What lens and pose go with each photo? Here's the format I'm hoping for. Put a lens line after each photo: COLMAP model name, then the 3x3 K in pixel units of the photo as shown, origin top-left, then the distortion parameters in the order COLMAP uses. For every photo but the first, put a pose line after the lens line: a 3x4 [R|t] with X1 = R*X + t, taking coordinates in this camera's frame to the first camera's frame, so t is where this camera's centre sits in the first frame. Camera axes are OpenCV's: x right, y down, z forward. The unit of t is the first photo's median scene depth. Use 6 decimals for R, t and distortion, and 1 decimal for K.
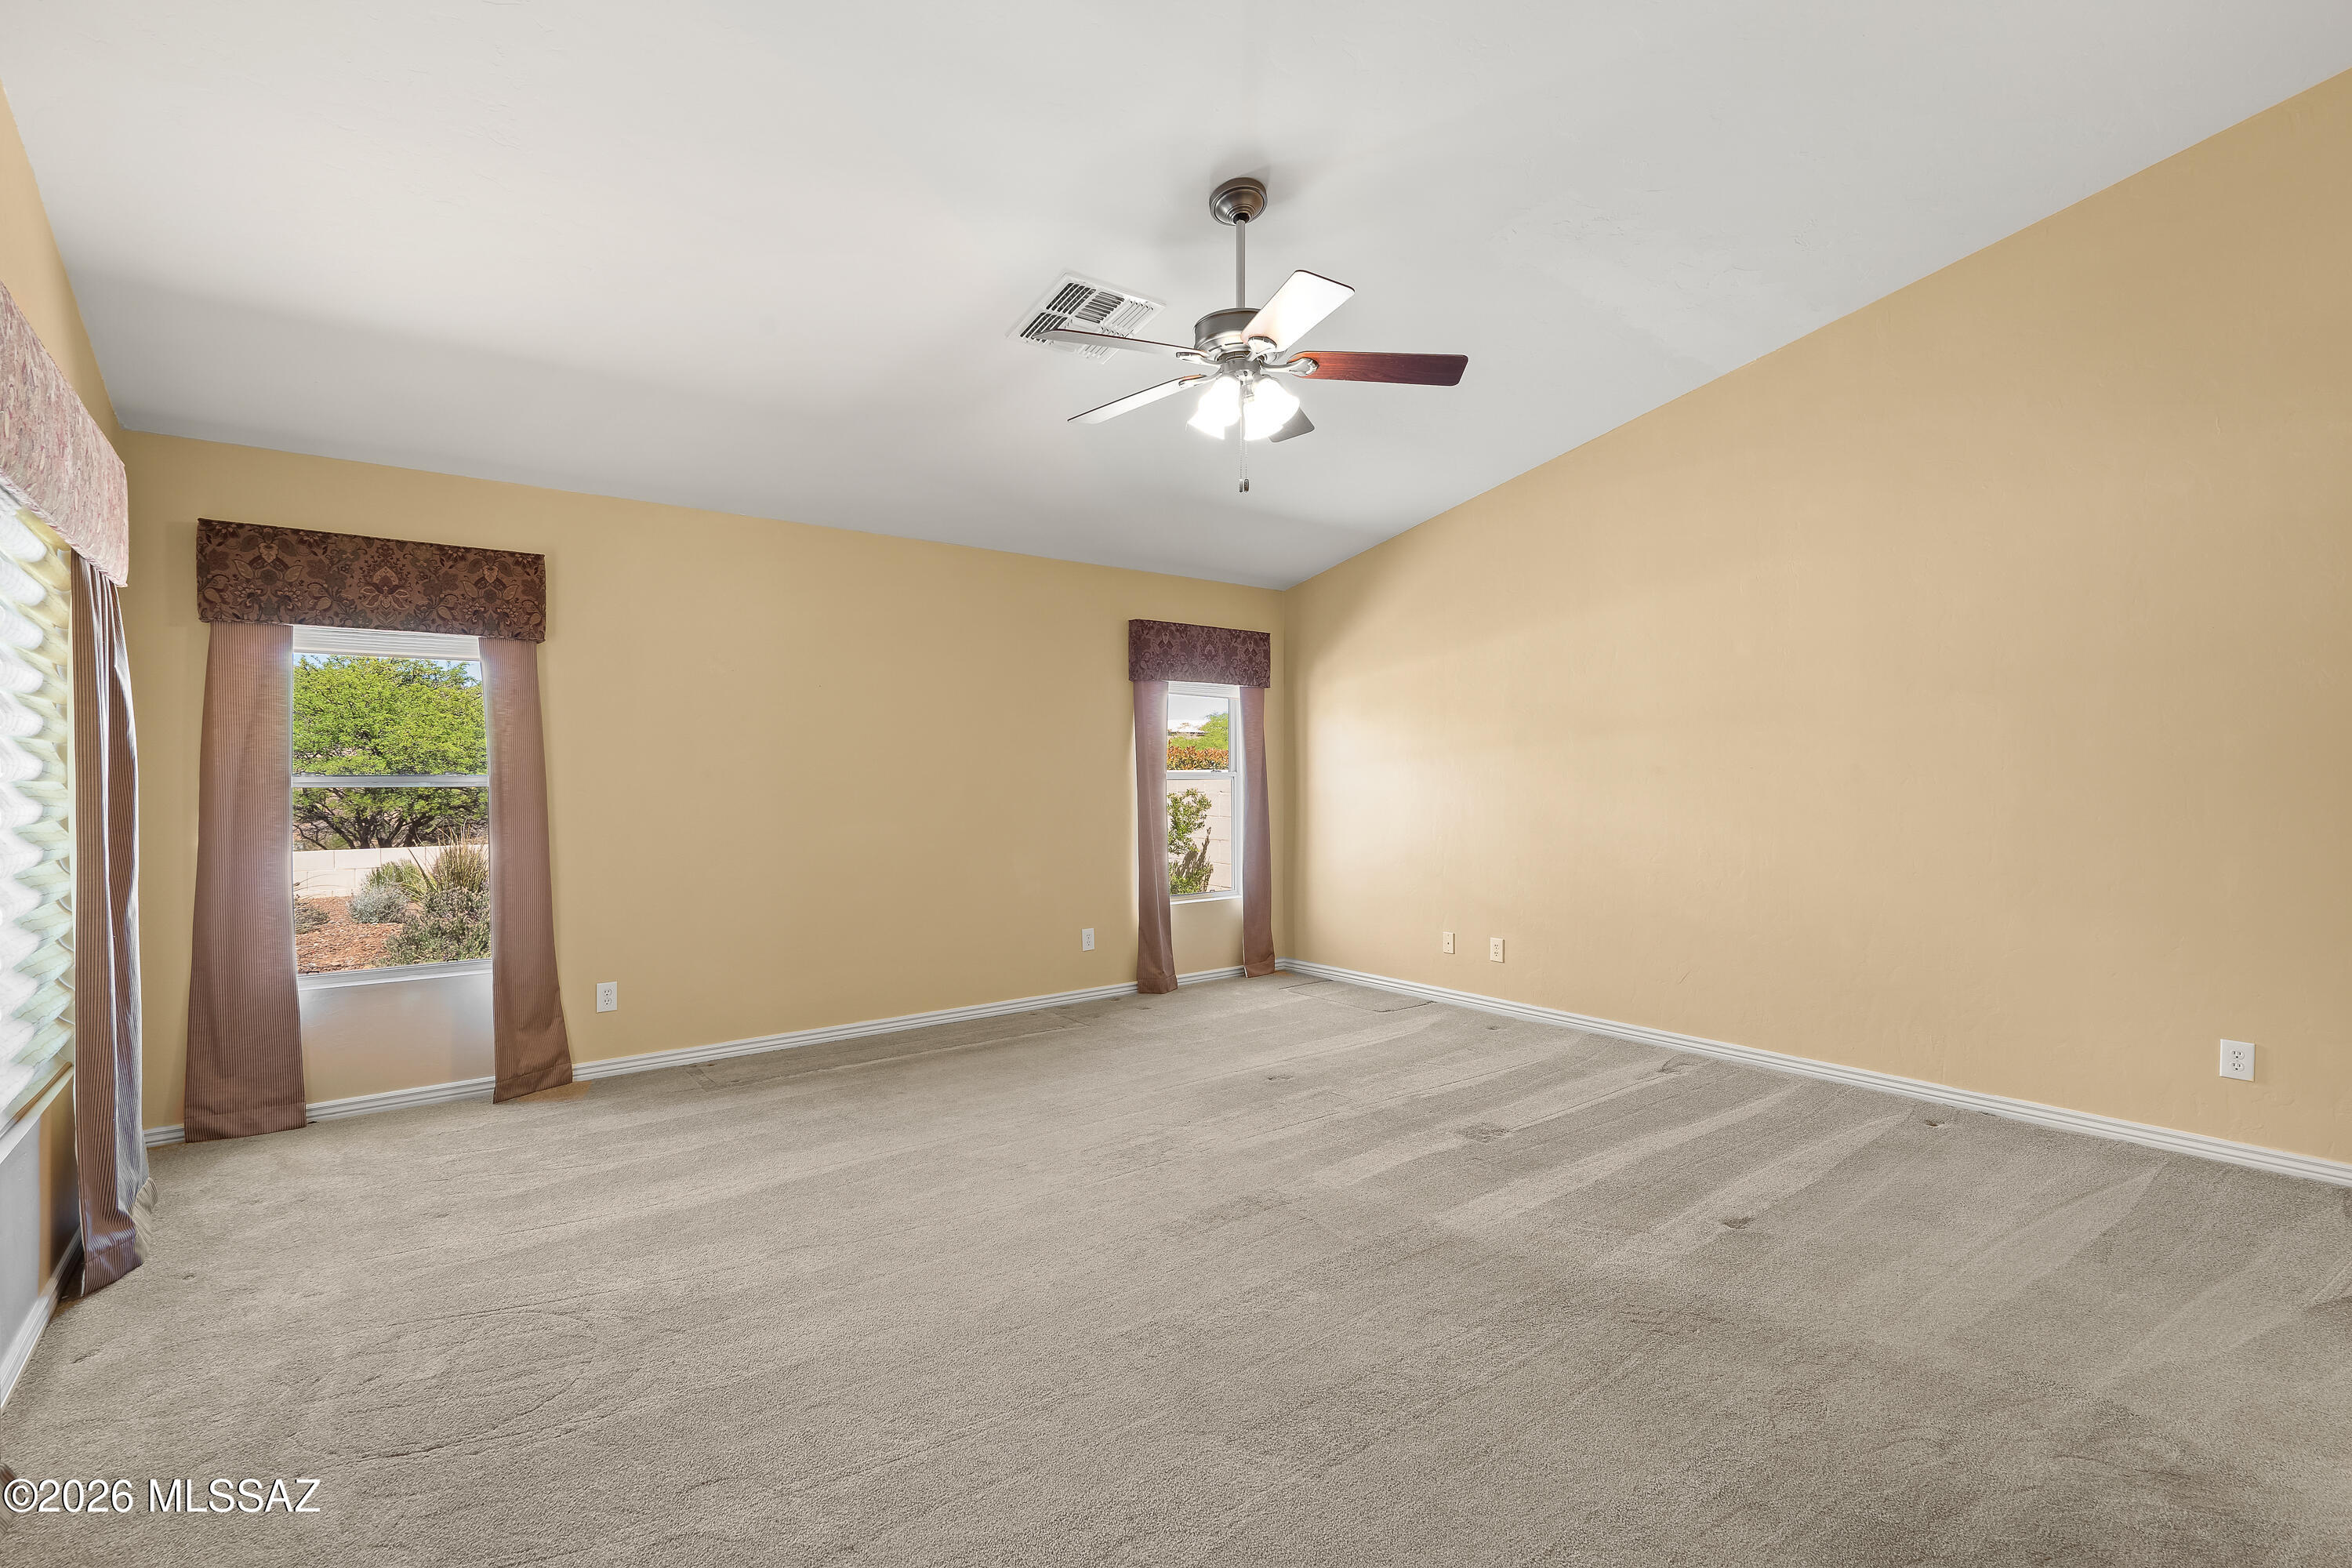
lens RADIAL K [[1080.0, 0, 1153.6], [0, 1080.0, 778.8], [0, 0, 1]] dist [-0.001903, 0.002532]
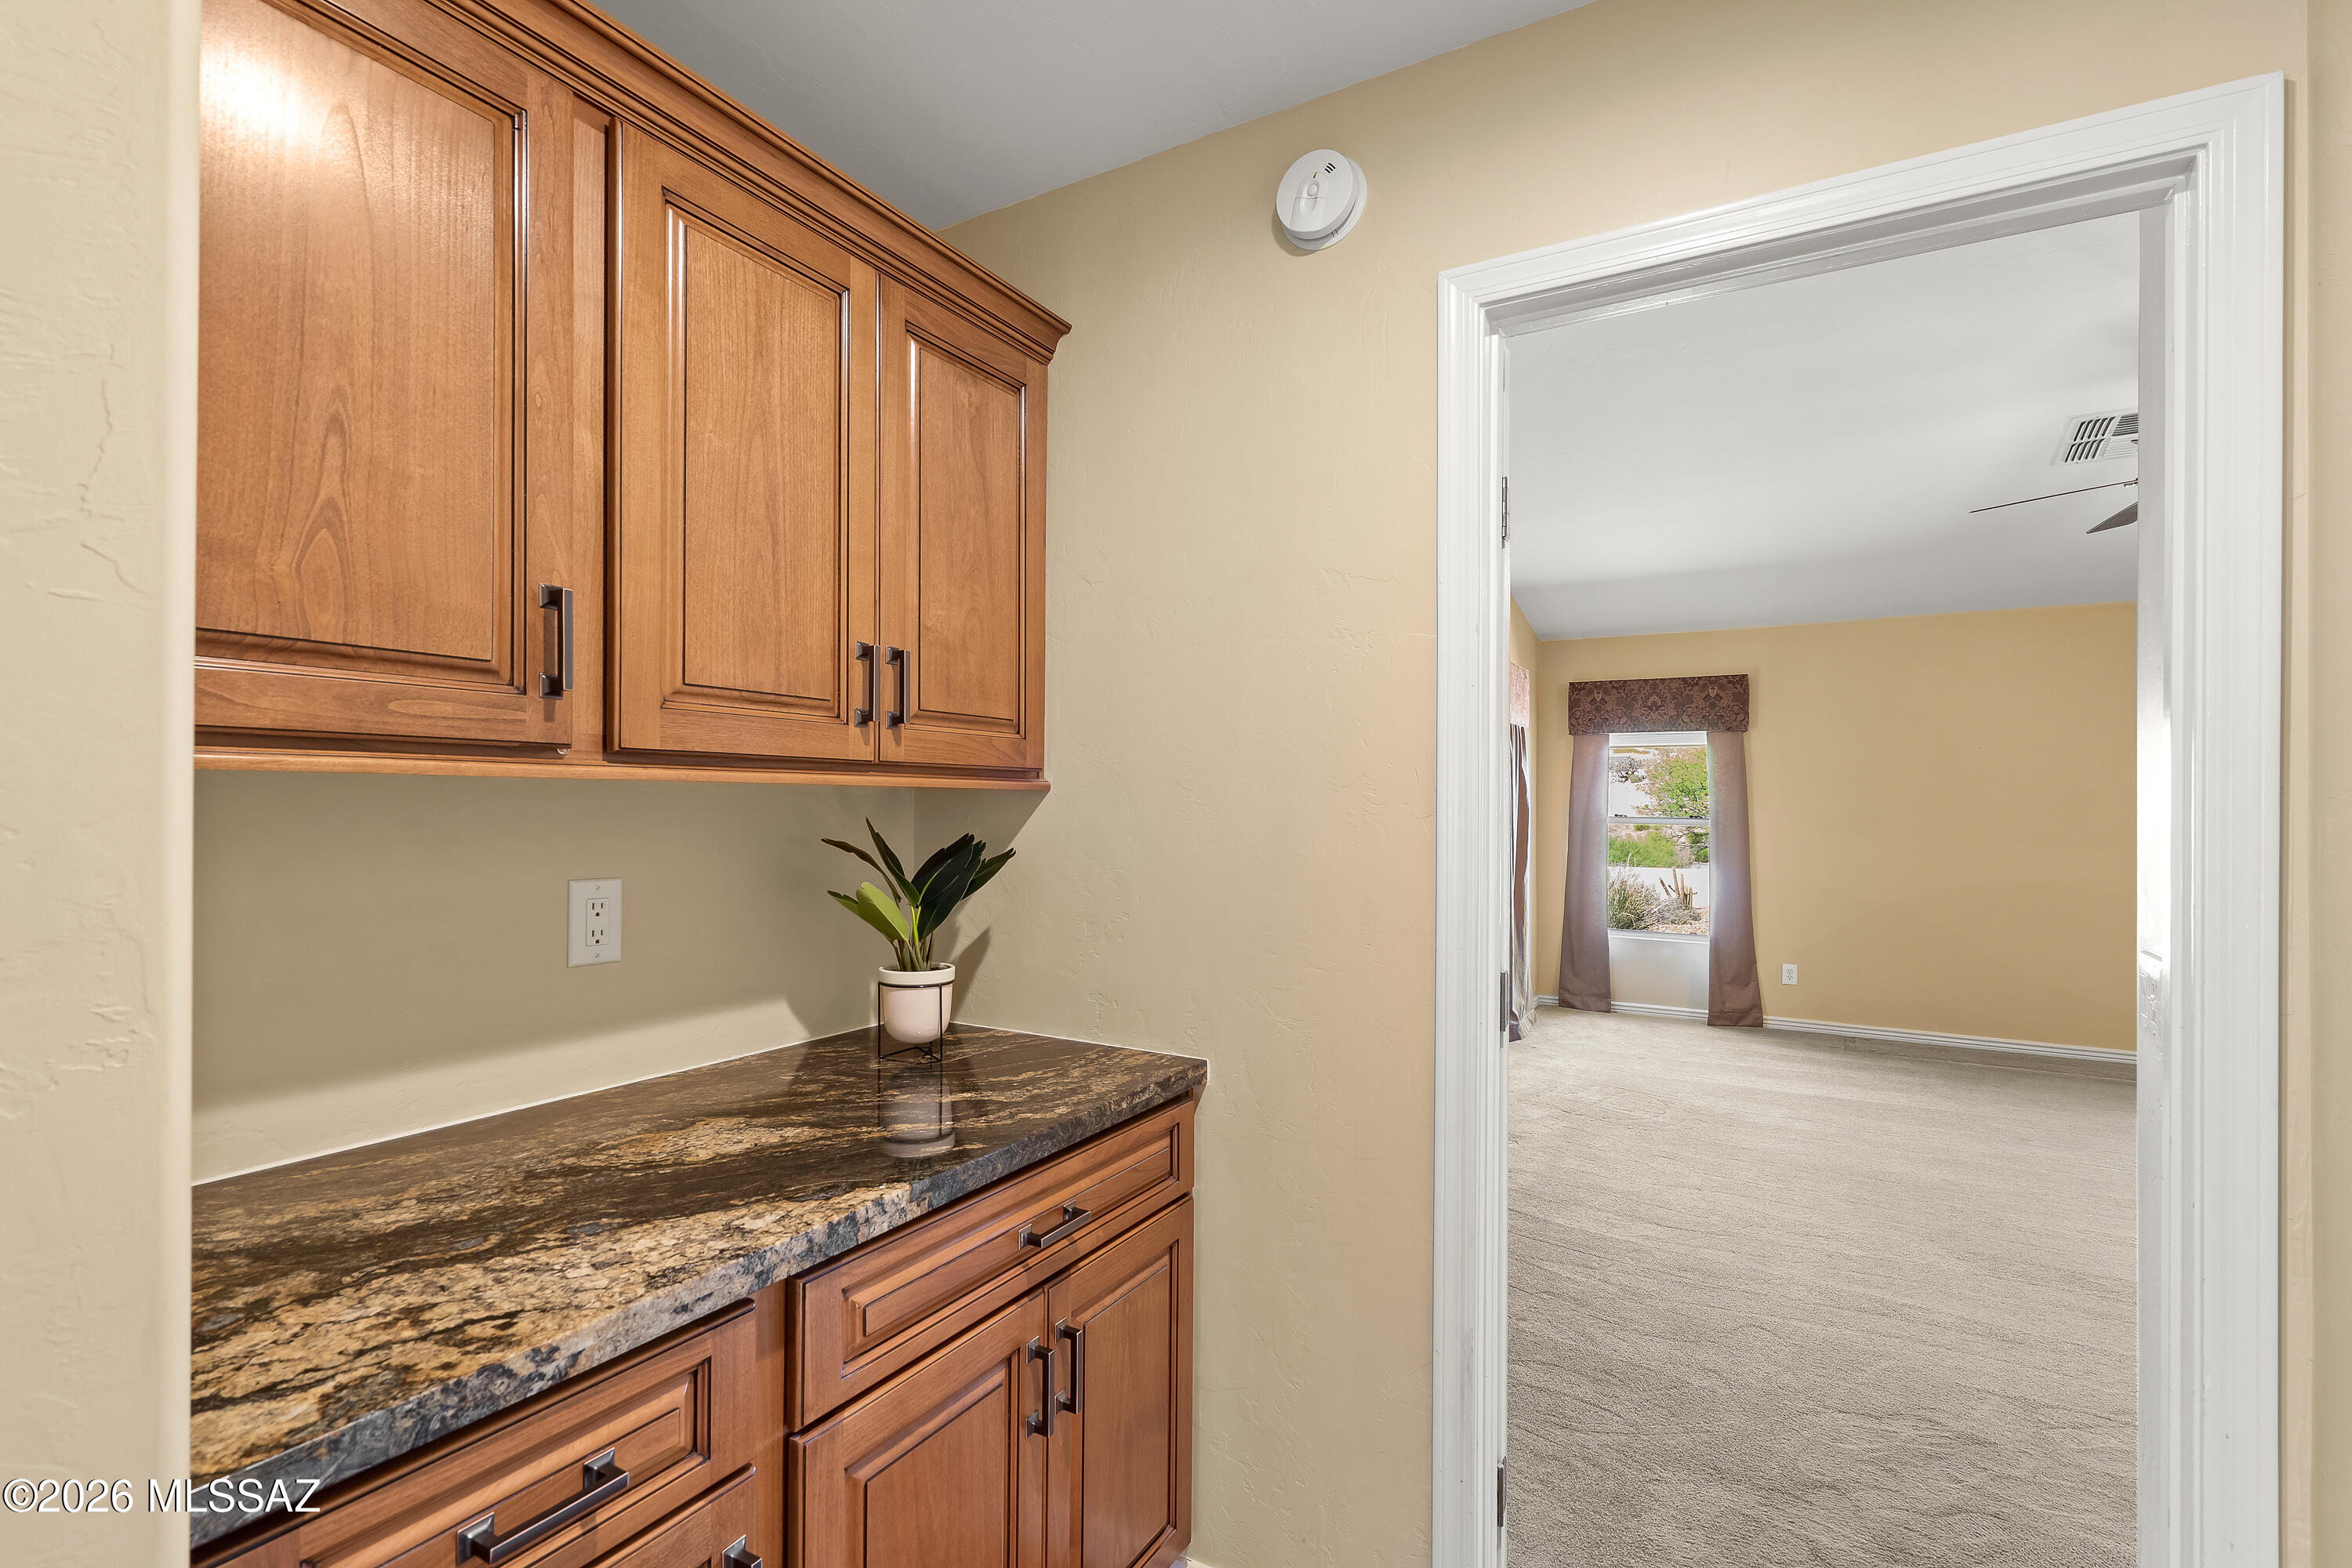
lens RADIAL K [[1080.0, 0, 1170.9], [0, 1080.0, 805.2], [0, 0, 1]] dist [-0.001903, 0.002532]
pose [[0.377511, 0.005956, -0.925986, 0.567079], [-0.016026, 0.999872, -0.000103, -0.010351], [0.925866, 0.014879, 0.377558, -0.339814]]
